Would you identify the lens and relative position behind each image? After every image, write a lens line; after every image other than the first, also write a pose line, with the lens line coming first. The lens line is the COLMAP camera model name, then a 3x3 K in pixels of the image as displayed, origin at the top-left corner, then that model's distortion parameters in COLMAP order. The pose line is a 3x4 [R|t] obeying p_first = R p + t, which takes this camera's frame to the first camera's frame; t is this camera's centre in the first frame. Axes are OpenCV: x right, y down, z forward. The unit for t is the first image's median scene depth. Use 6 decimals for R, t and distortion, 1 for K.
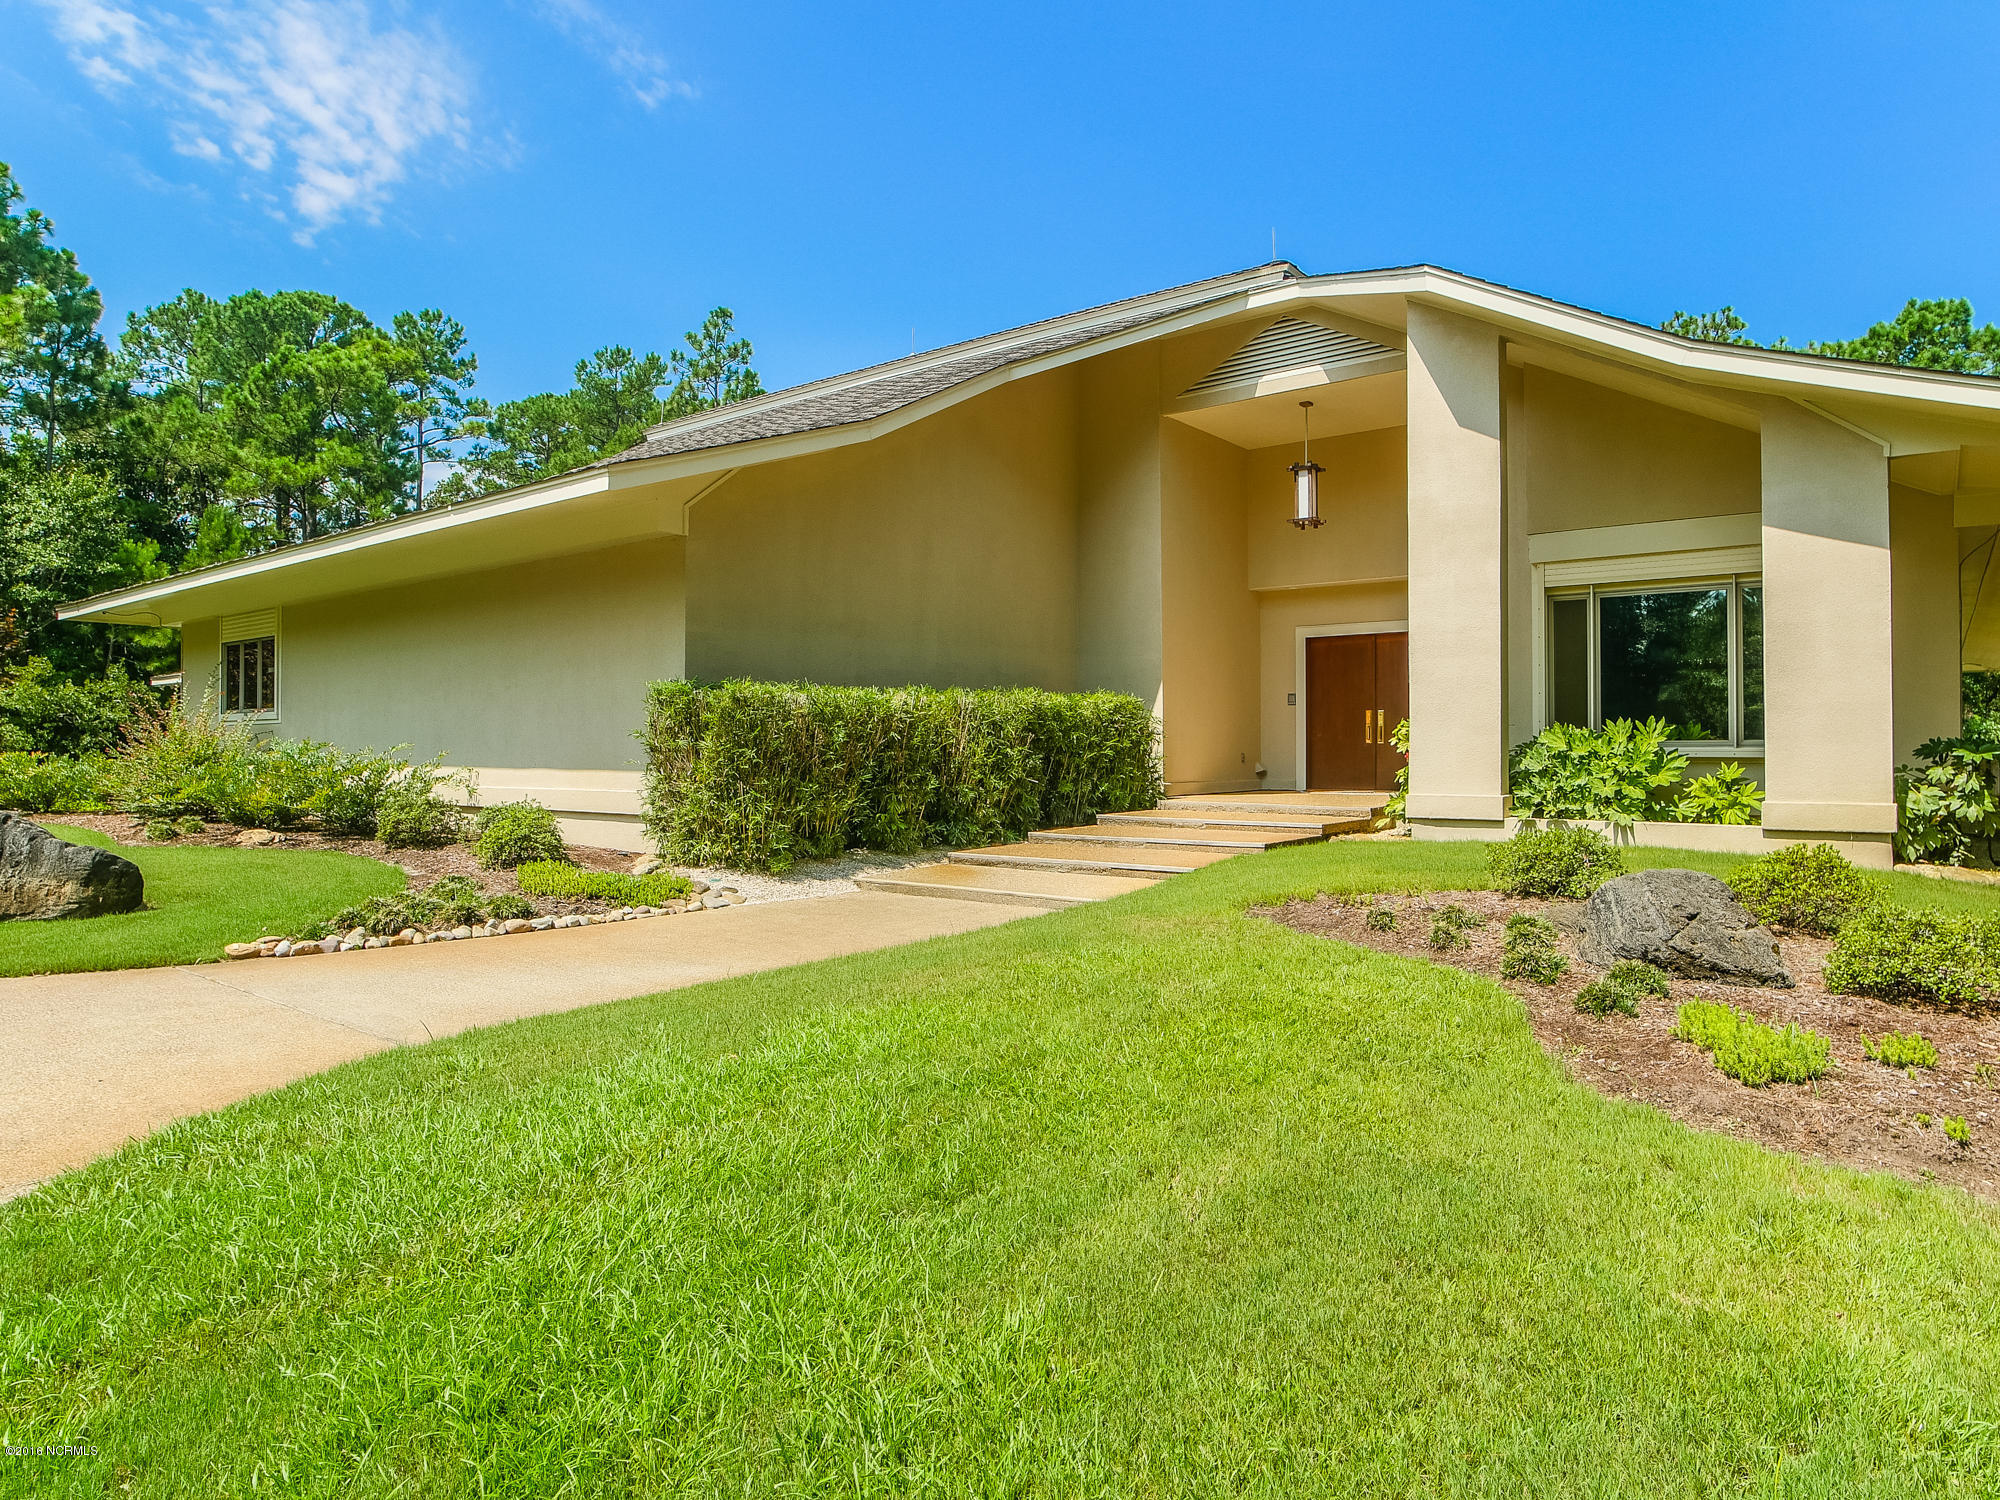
lens RADIAL K [[1248.8, 0, 1003.3], [0, 1248.8, 733.2], [0, 0, 1]] dist [-0.024057, 0.036052]
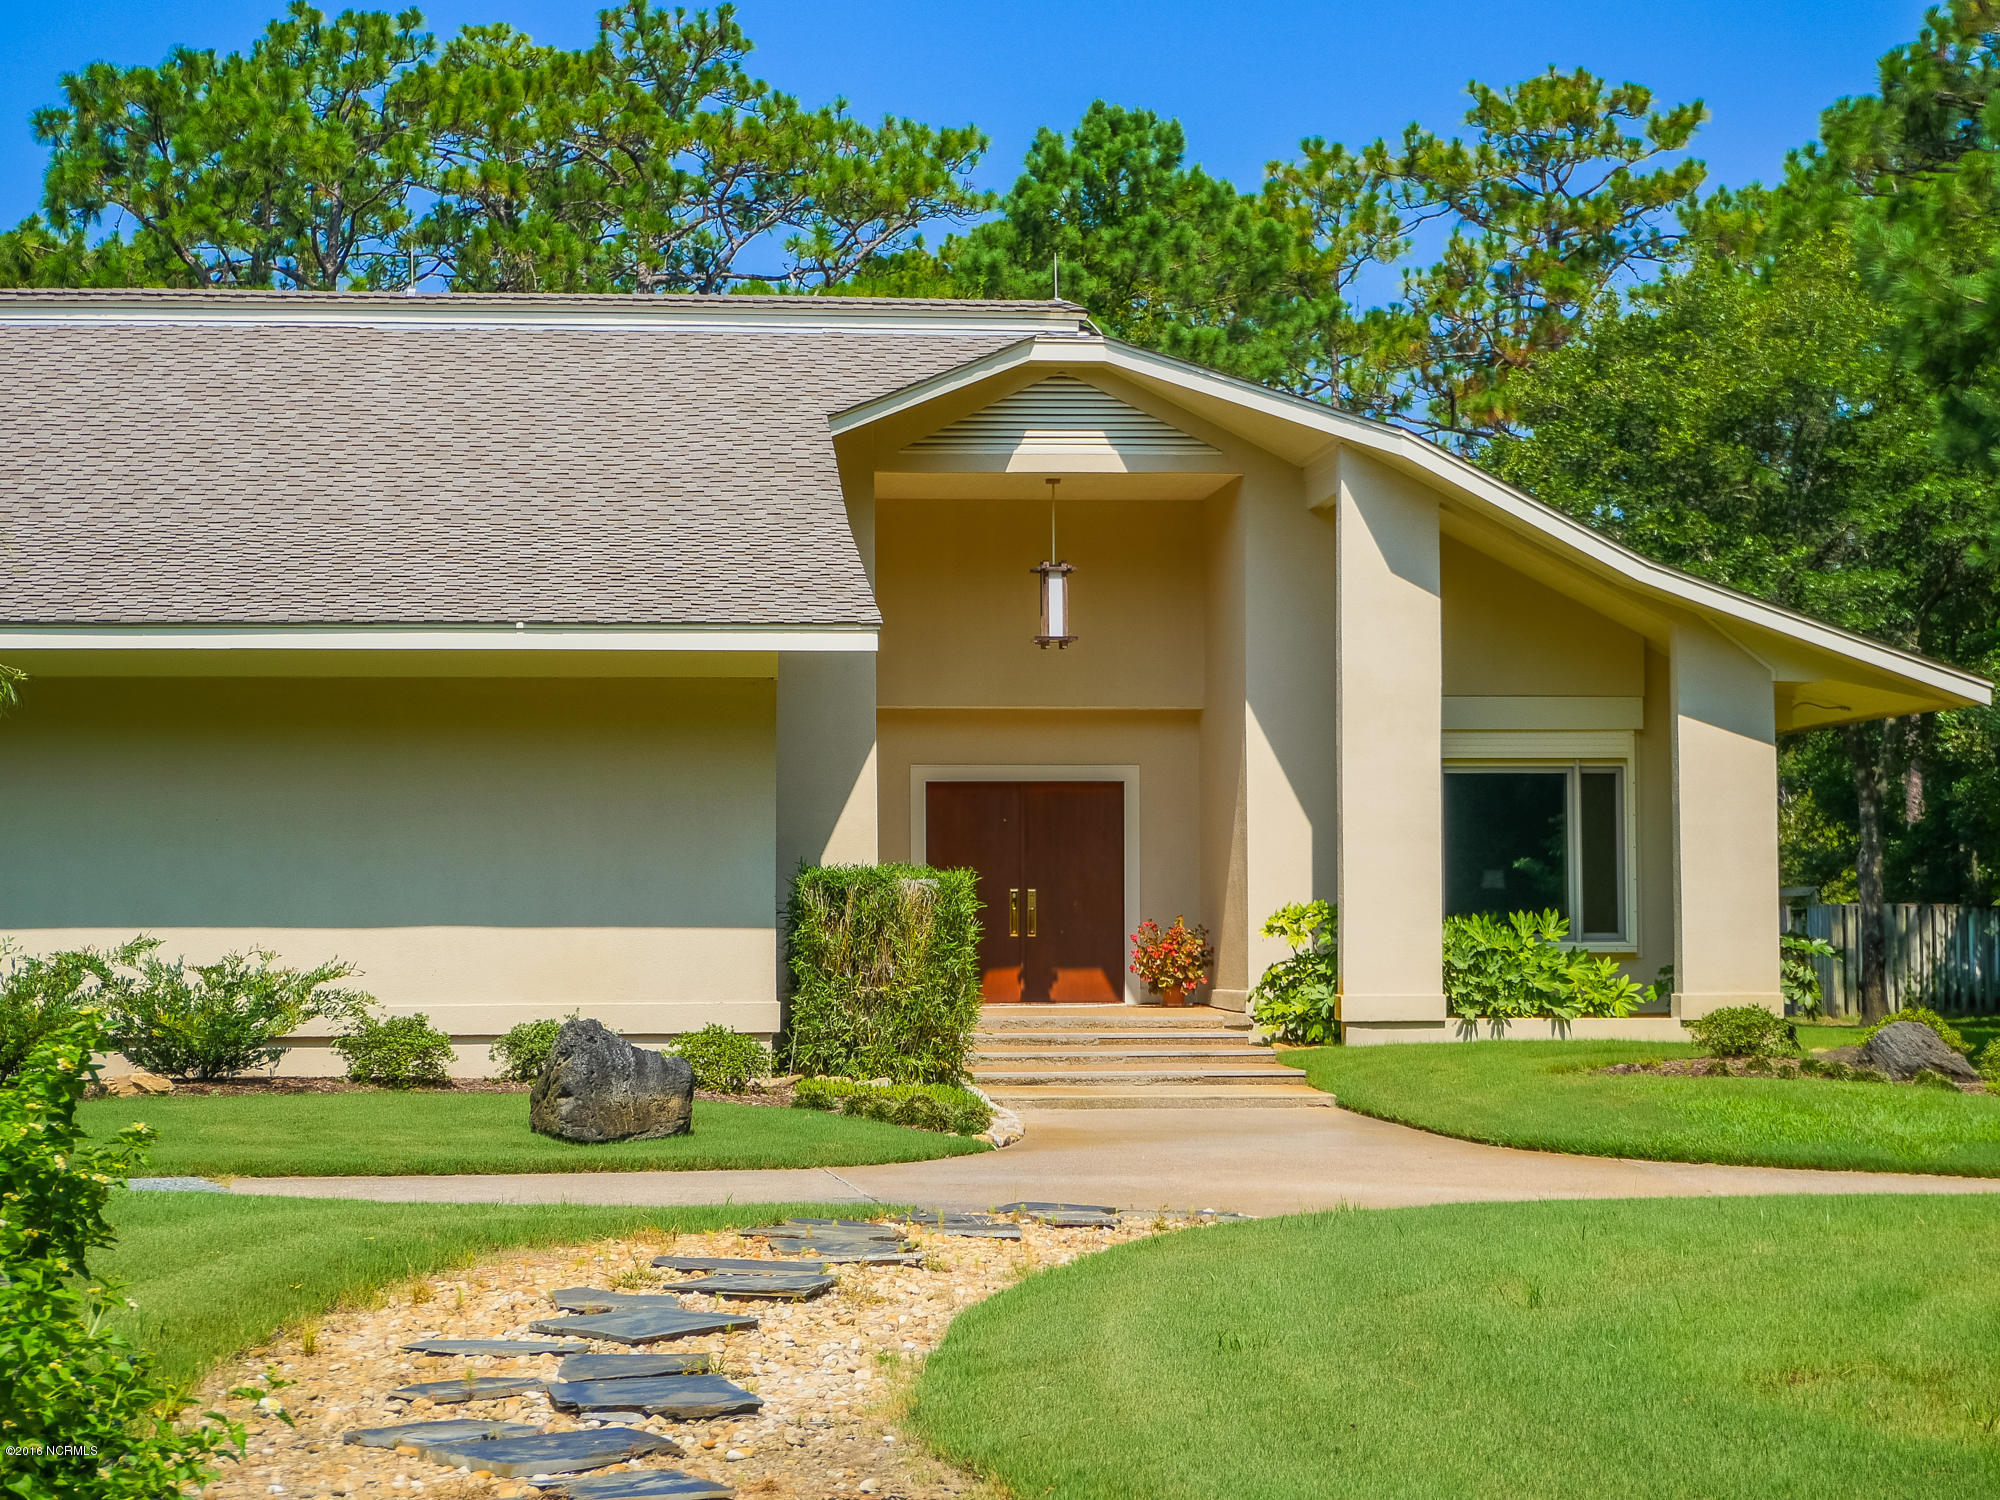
lens RADIAL K [[4151.4, 0, 1000.0], [0, 4151.4, 750.0], [0, 0, 1]] dist [0.587650, -6.535121]
pose [[0.720975, 0.026751, 0.692445, -1.918402], [-0.000278, 0.999266, -0.038315, -0.011545], [-0.692961, 0.027431, 0.720453, -0.978742]]
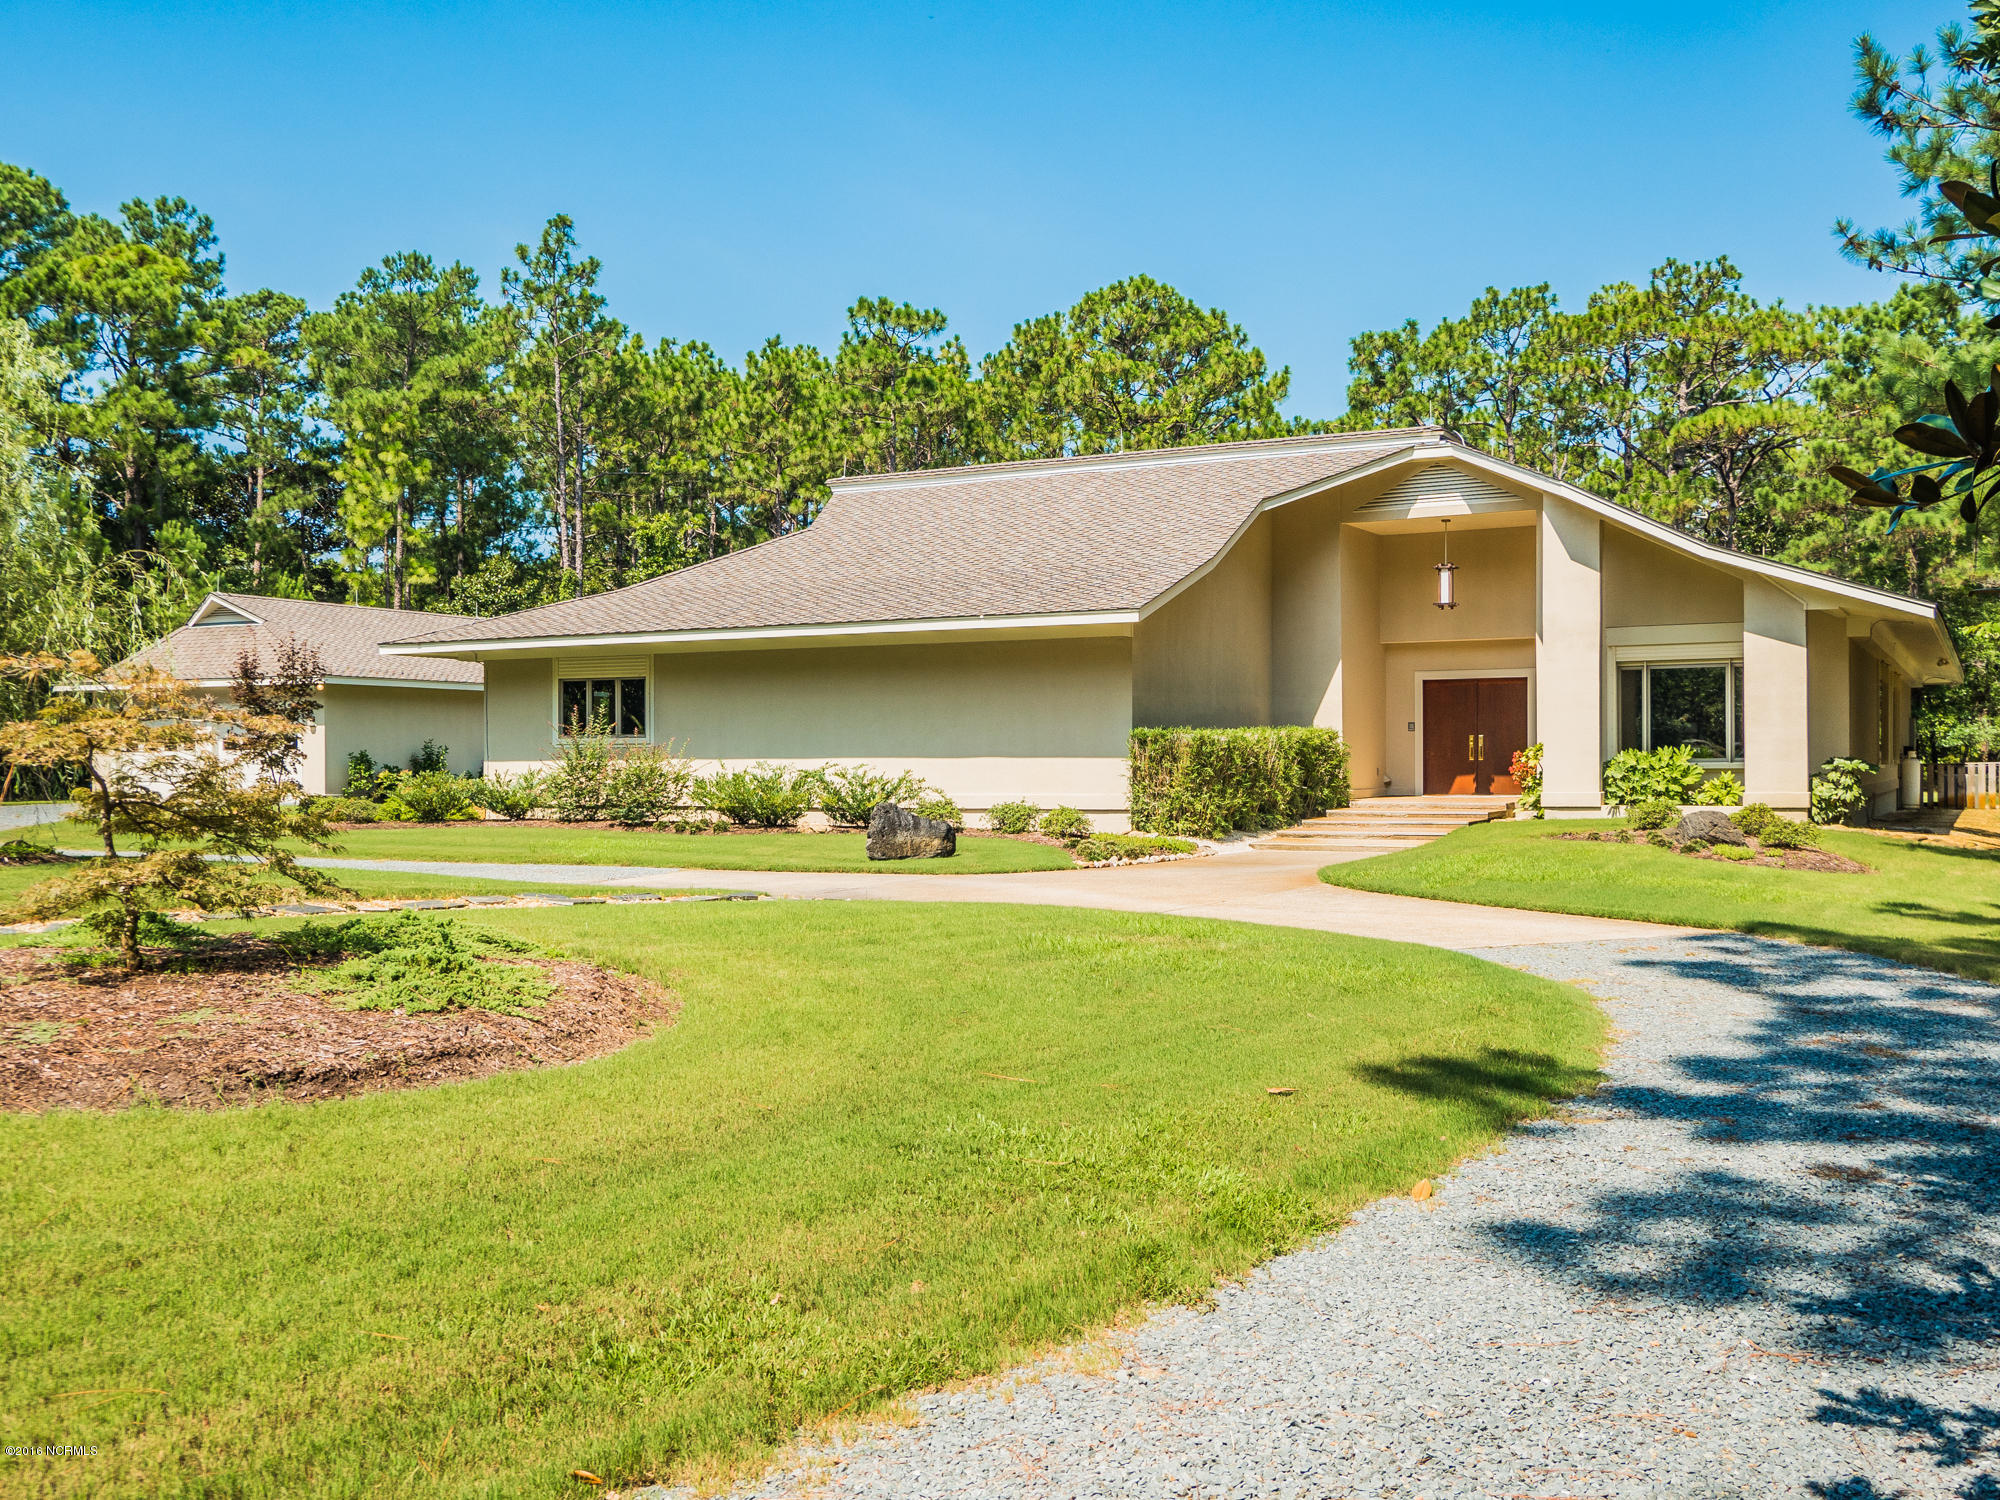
lens RADIAL K [[2001.7, 0, 1000.0], [0, 2001.7, 750.0], [0, 0, 1]] dist [0.086352, -0.008338]
pose [[0.982814, -0.006699, 0.184475, -0.869109], [0.005638, 0.999964, 0.006277, -0.027239], [-0.184511, -0.005129, 0.982817, -1.479583]]
